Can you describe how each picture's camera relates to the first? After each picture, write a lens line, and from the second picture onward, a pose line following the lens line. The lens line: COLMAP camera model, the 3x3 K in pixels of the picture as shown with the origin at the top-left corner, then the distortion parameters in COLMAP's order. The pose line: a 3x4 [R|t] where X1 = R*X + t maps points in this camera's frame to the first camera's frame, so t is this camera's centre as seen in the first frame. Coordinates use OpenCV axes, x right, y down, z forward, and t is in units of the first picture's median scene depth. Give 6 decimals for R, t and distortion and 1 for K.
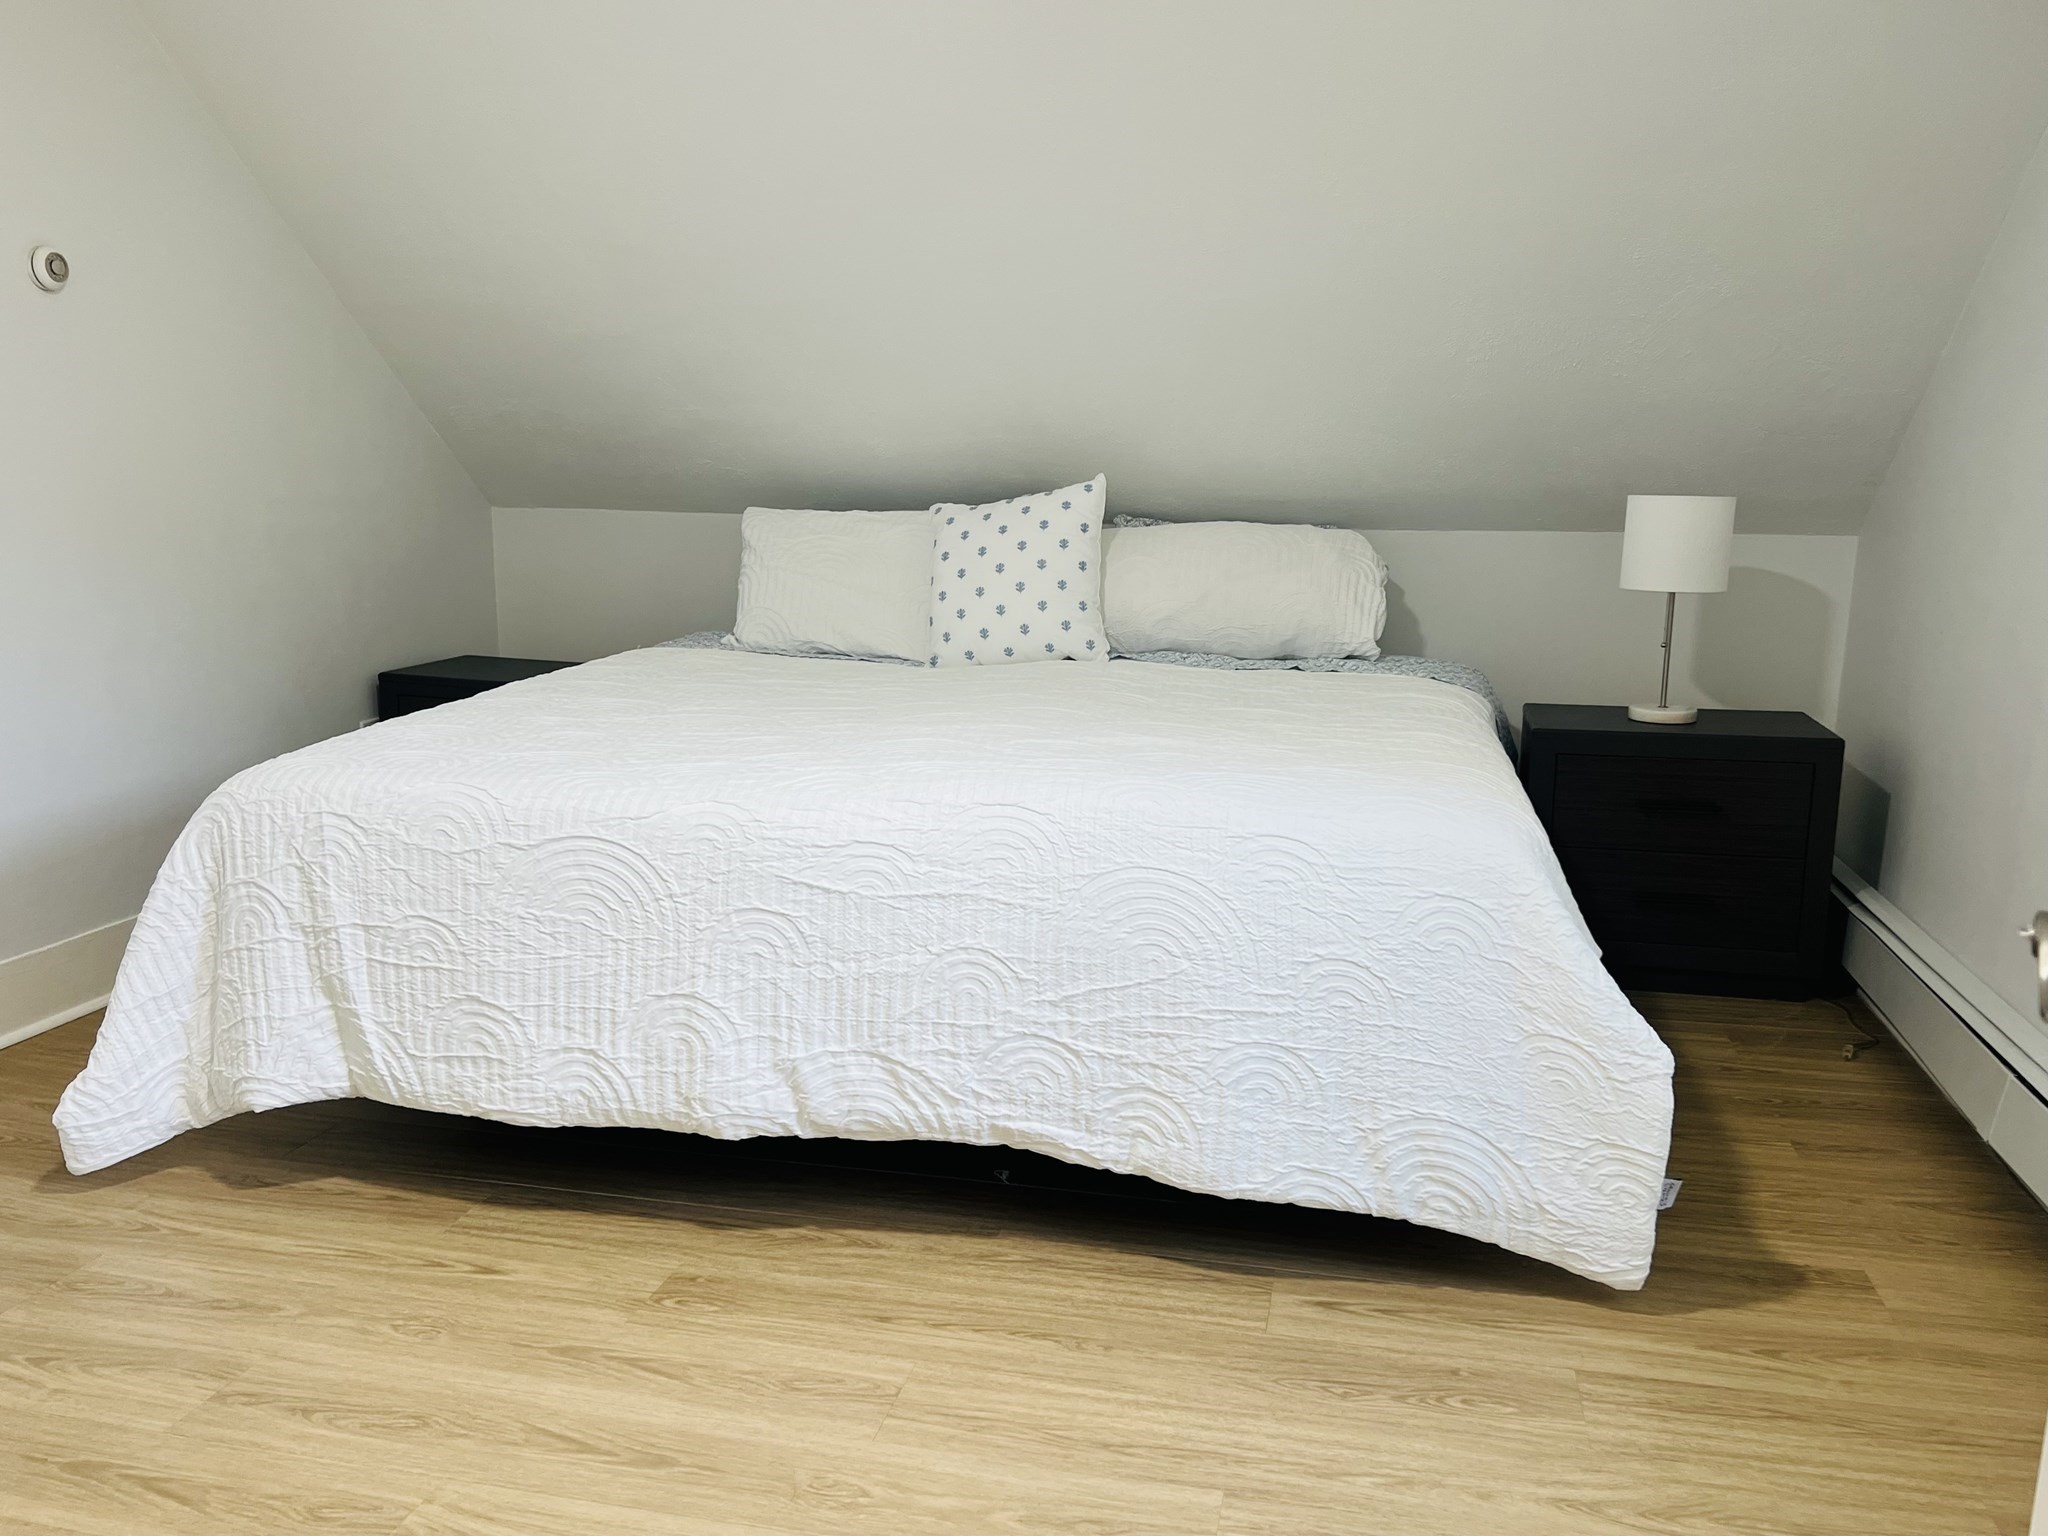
lens RADIAL K [[1587.2, 0, 1024.0], [0, 1587.2, 768.0], [0, 0, 1]] dist [0.112704, -0.247566]
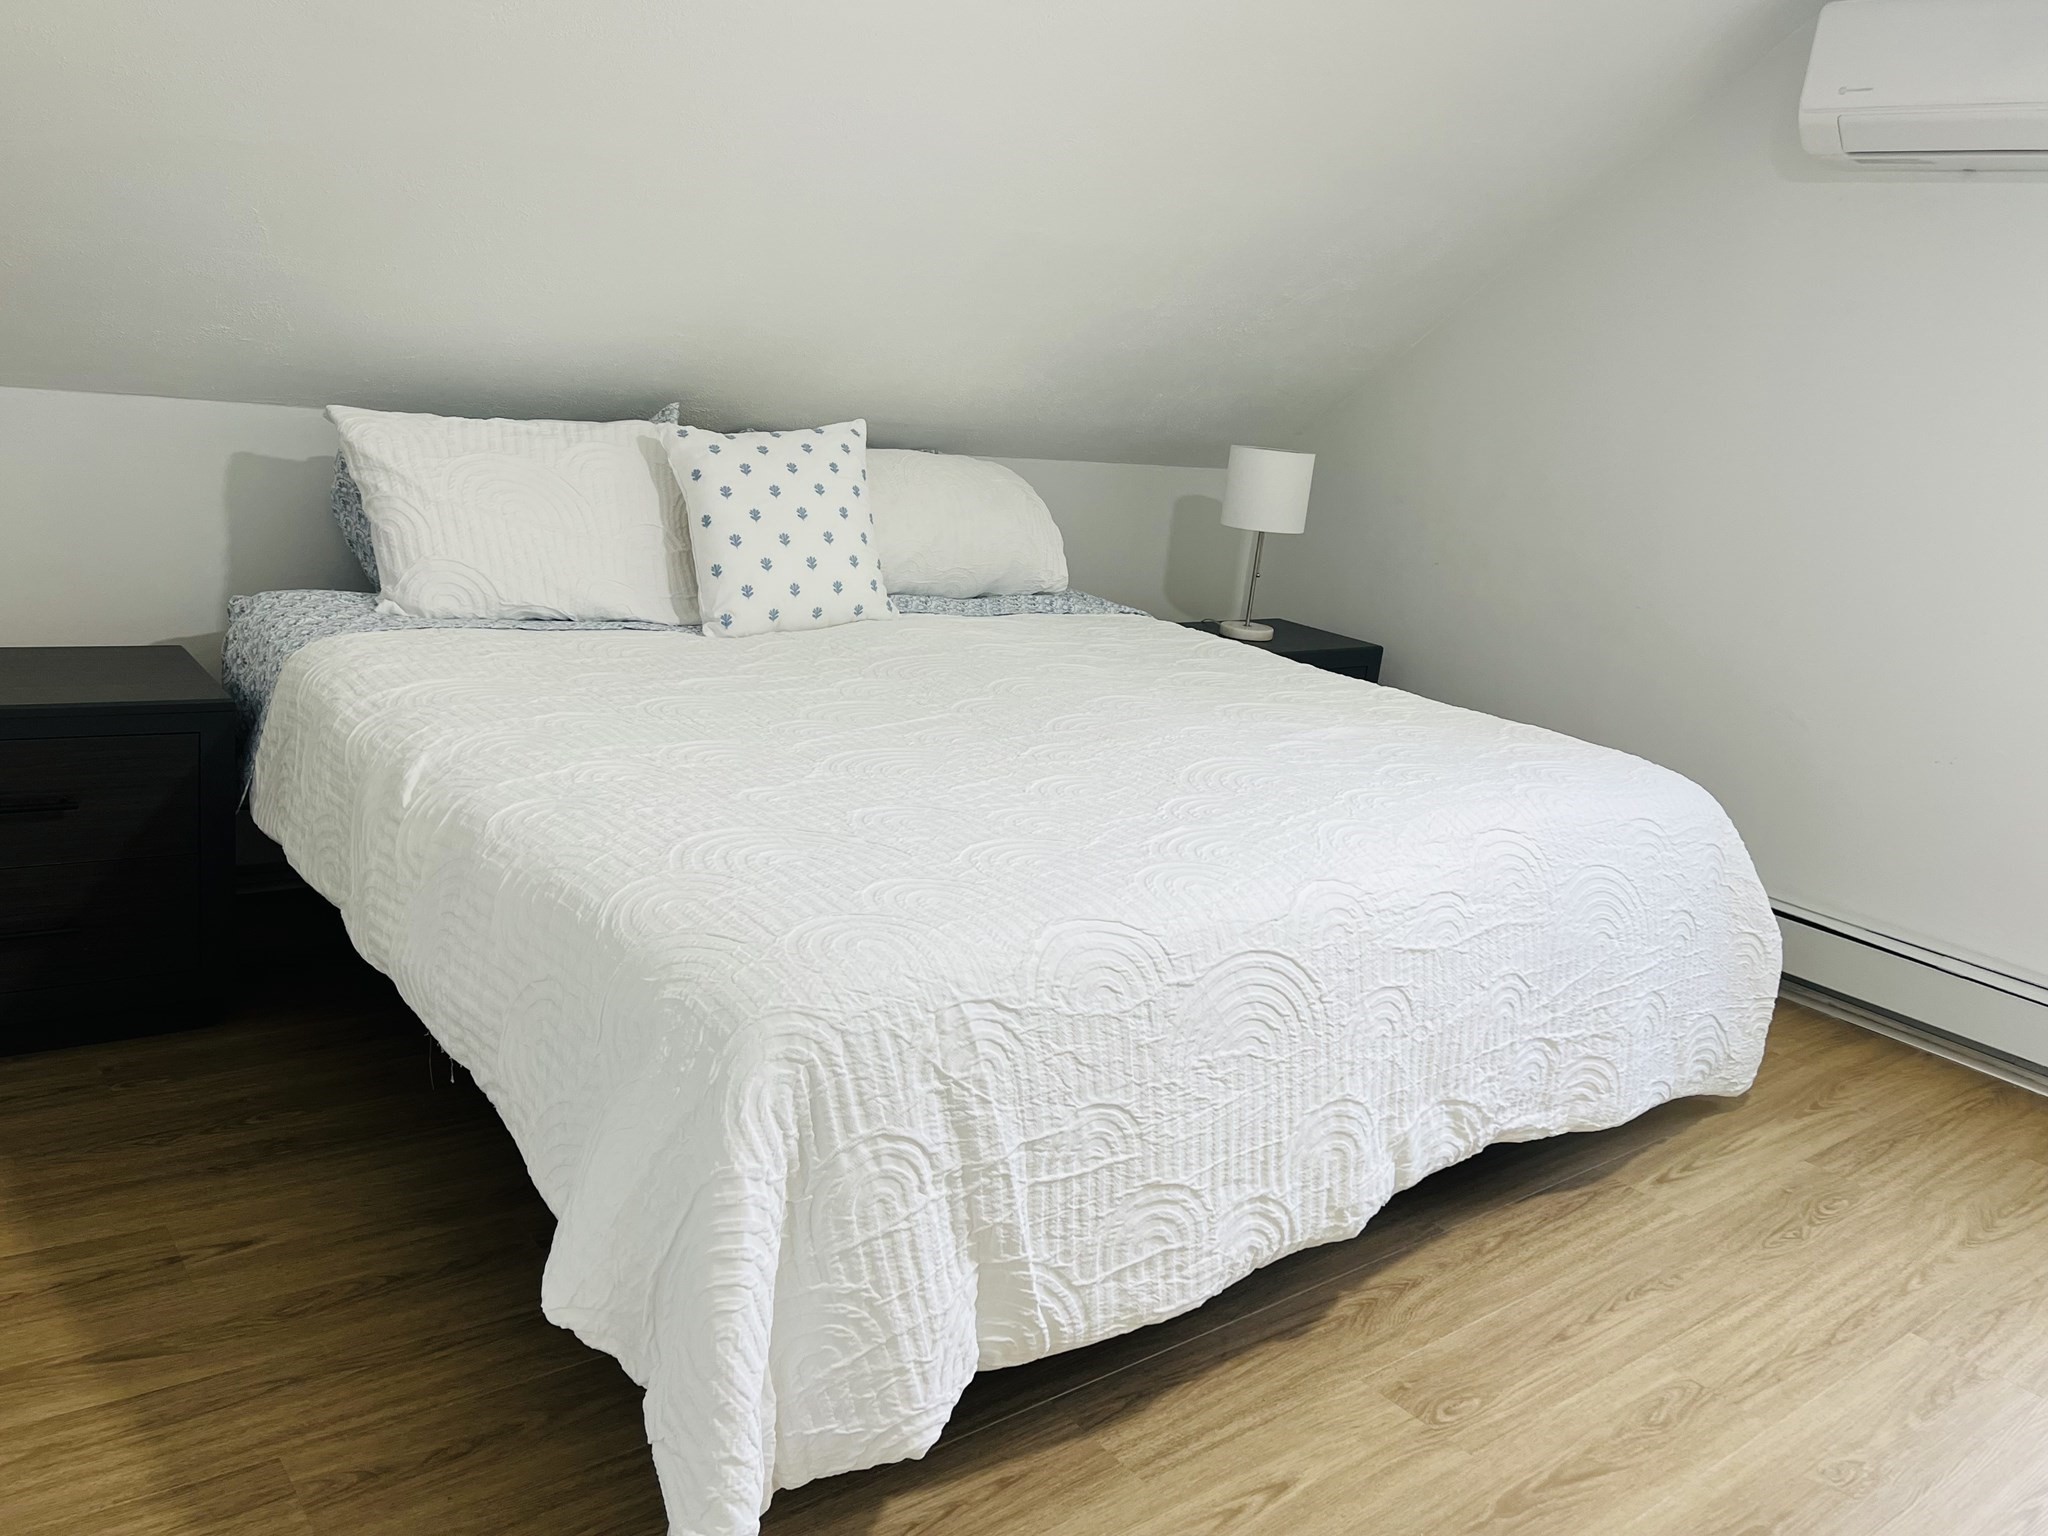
lens RADIAL K [[1587.2, 0, 1024.0], [0, 1587.2, 768.0], [0, 0, 1]] dist [0.112704, -0.247566]
pose [[0.614368, -0.142304, 0.776081, -0.952928], [0.039534, 0.987918, 0.149850, -0.175871], [-0.788028, -0.061381, 0.612571, 0.582817]]
